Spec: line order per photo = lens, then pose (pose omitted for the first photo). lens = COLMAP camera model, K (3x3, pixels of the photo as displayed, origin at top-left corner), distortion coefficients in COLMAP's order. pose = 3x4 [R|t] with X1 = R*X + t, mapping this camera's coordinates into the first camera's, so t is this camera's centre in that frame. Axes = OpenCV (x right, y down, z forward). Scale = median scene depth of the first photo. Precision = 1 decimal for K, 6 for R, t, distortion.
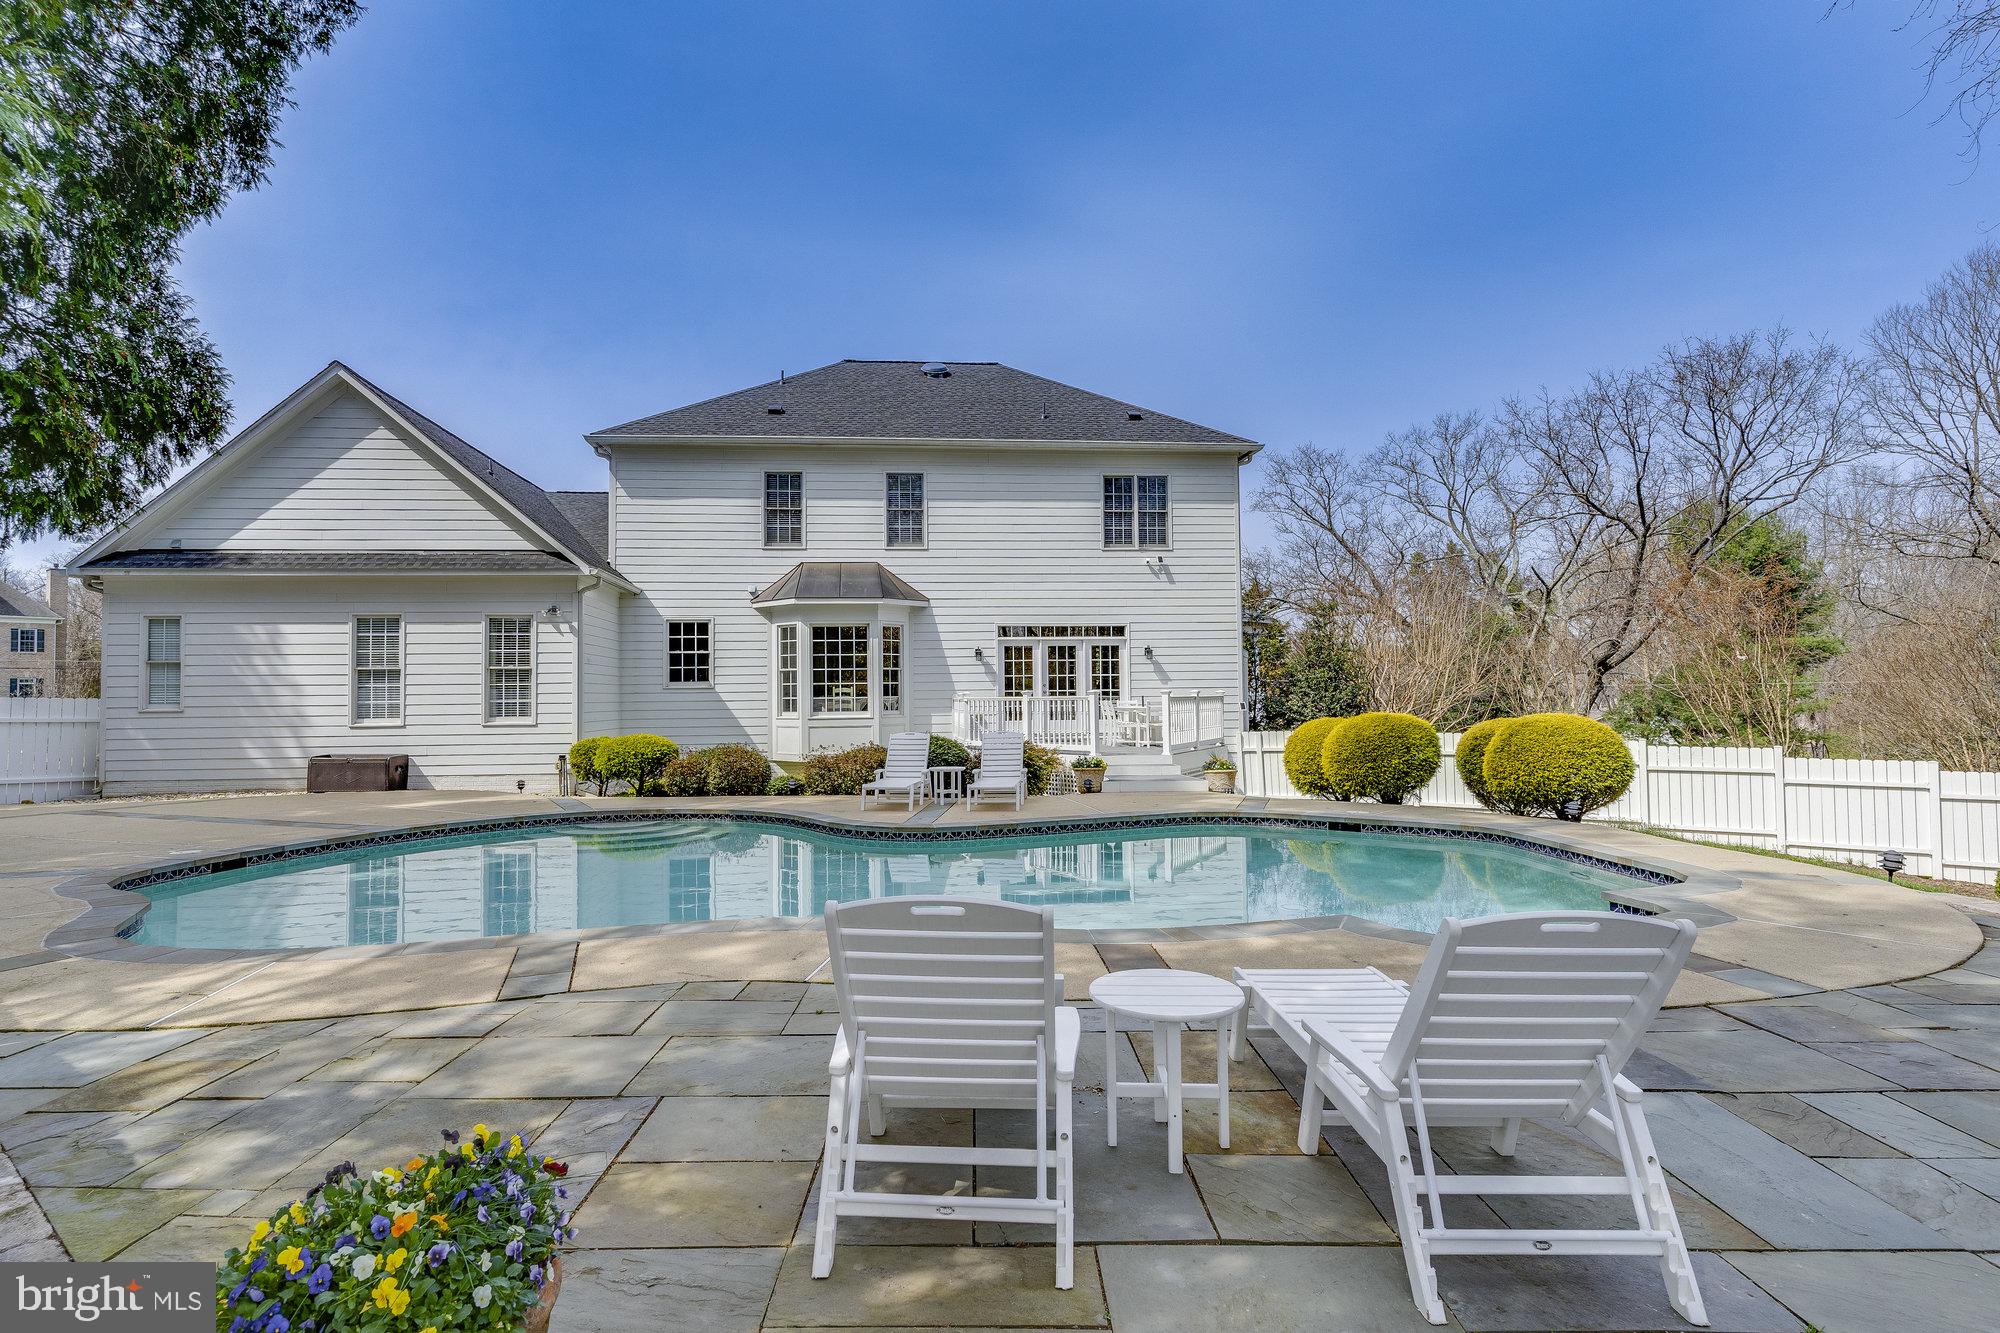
lens RADIAL K [[955.4, 0, 995.1], [0, 955.4, 696.0], [0, 0, 1]] dist [-0.001206, 0.000528]
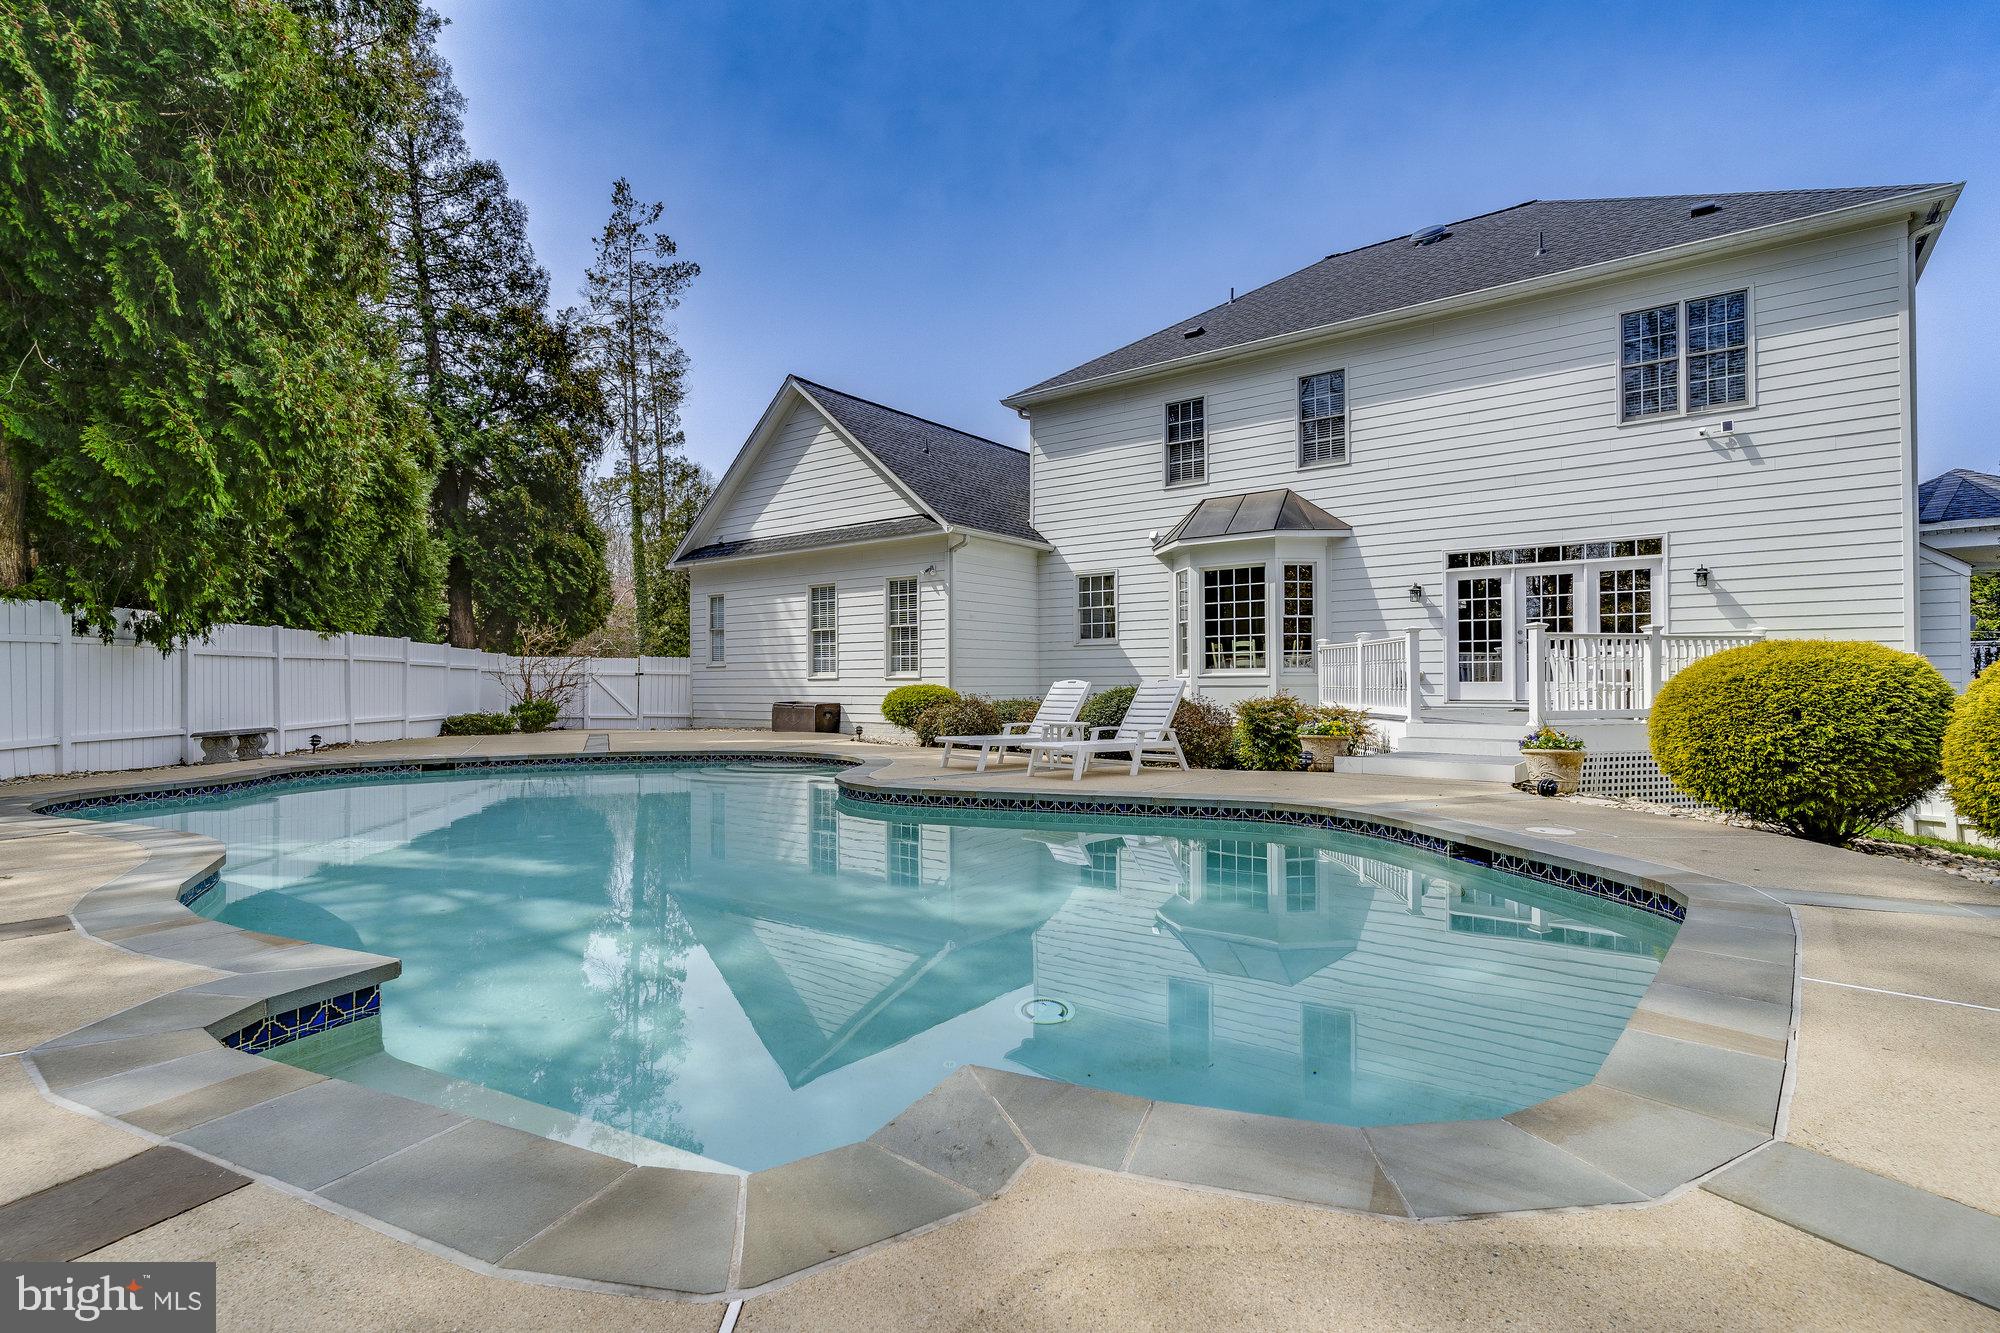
lens RADIAL K [[955.4, 0, 995.1], [0, 955.4, 696.0], [0, 0, 1]] dist [-0.001206, 0.000528]
pose [[0.738033, 0.016706, -0.674558, 0.255023], [0.000268, 0.999686, 0.025050, 0.019248], [0.674765, -0.018669, 0.737797, 0.218575]]
